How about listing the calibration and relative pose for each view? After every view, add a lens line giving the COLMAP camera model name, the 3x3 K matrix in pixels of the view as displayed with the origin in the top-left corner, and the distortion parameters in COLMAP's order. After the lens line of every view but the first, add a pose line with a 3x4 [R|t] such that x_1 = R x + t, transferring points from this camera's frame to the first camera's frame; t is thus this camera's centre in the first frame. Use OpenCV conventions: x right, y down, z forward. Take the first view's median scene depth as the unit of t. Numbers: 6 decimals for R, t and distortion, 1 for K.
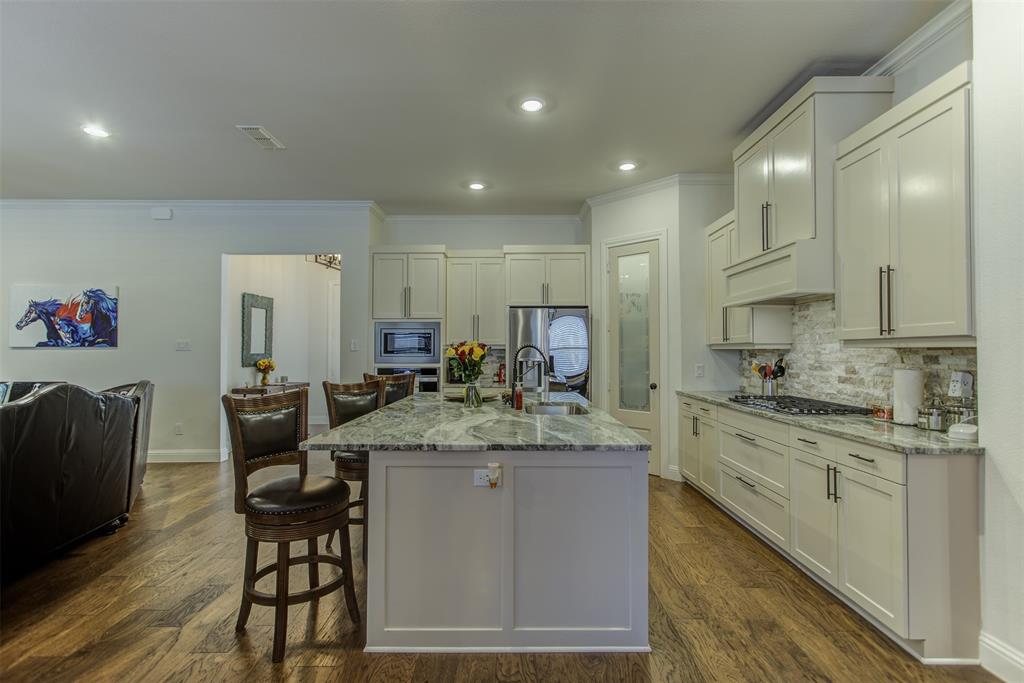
lens RADIAL K [[482.3, 0, 510.7], [0, 482.3, 342.4], [0, 0, 1]] dist [0.011500, -0.000357]
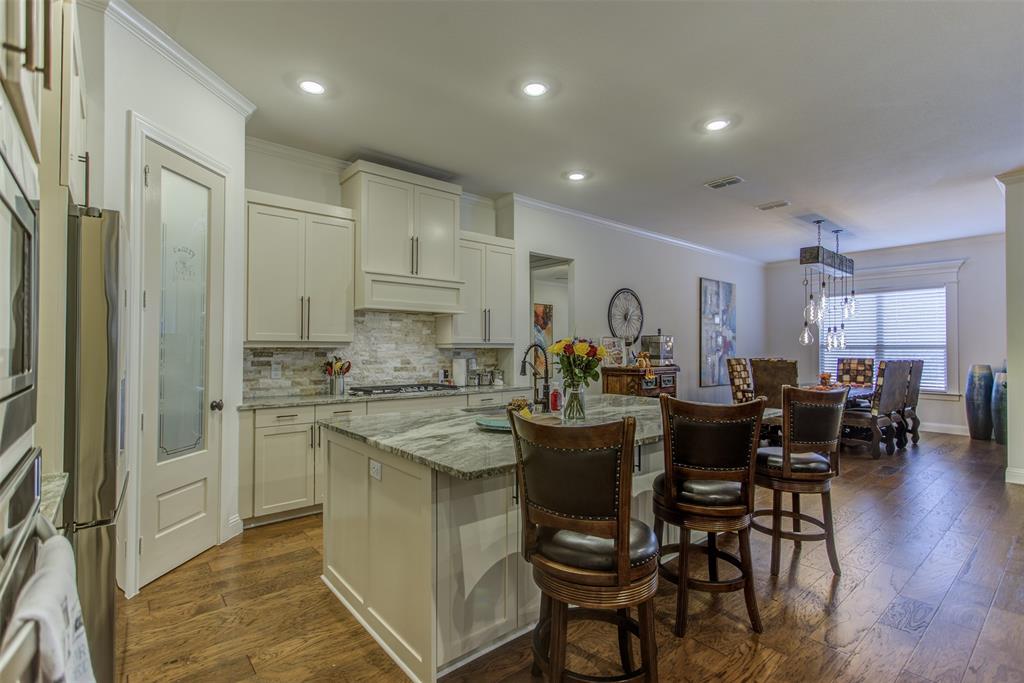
lens RADIAL K [[482.3, 0, 510.6], [0, 482.3, 343.2], [0, 0, 1]] dist [0.011500, -0.000357]
pose [[-0.646446, 0.008028, 0.762917, -0.636151], [-0.014712, 0.999628, -0.022986, 0.025967], [-0.762818, -0.026083, -0.646087, 1.621912]]
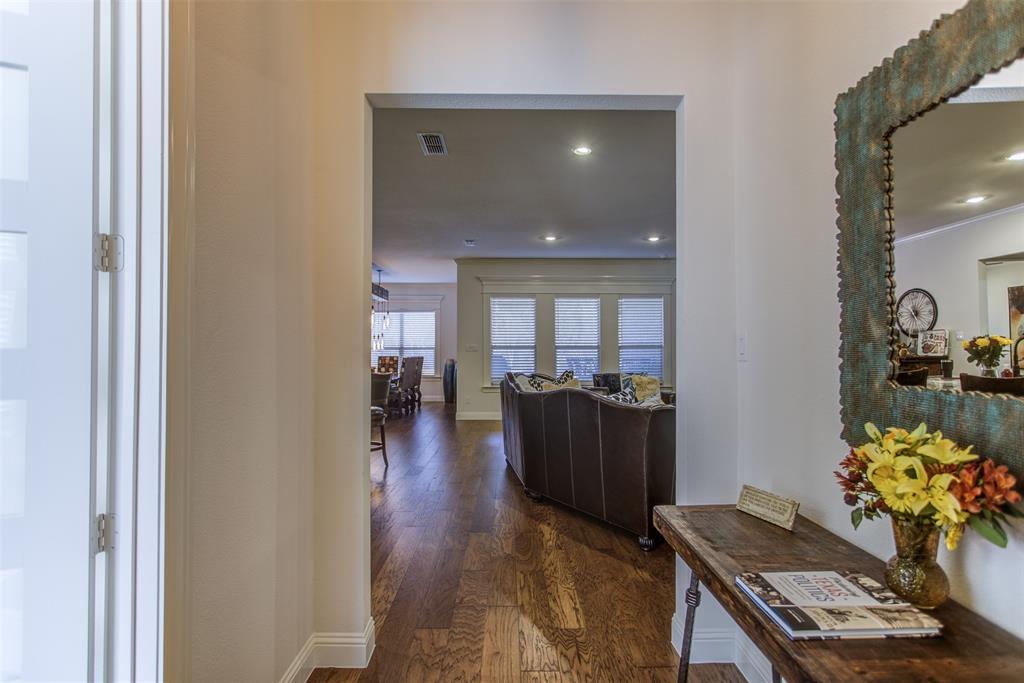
lens RADIAL K [[482.3, 0, 513.2], [0, 482.3, 342.4], [0, 0, 1]] dist [0.011500, -0.000357]
pose [[-0.999863, 0.000256, -0.016560, -0.680295], [0.000749, 0.999557, -0.029768, 0.026126], [0.016545, -0.029776, -0.999420, 1.865985]]
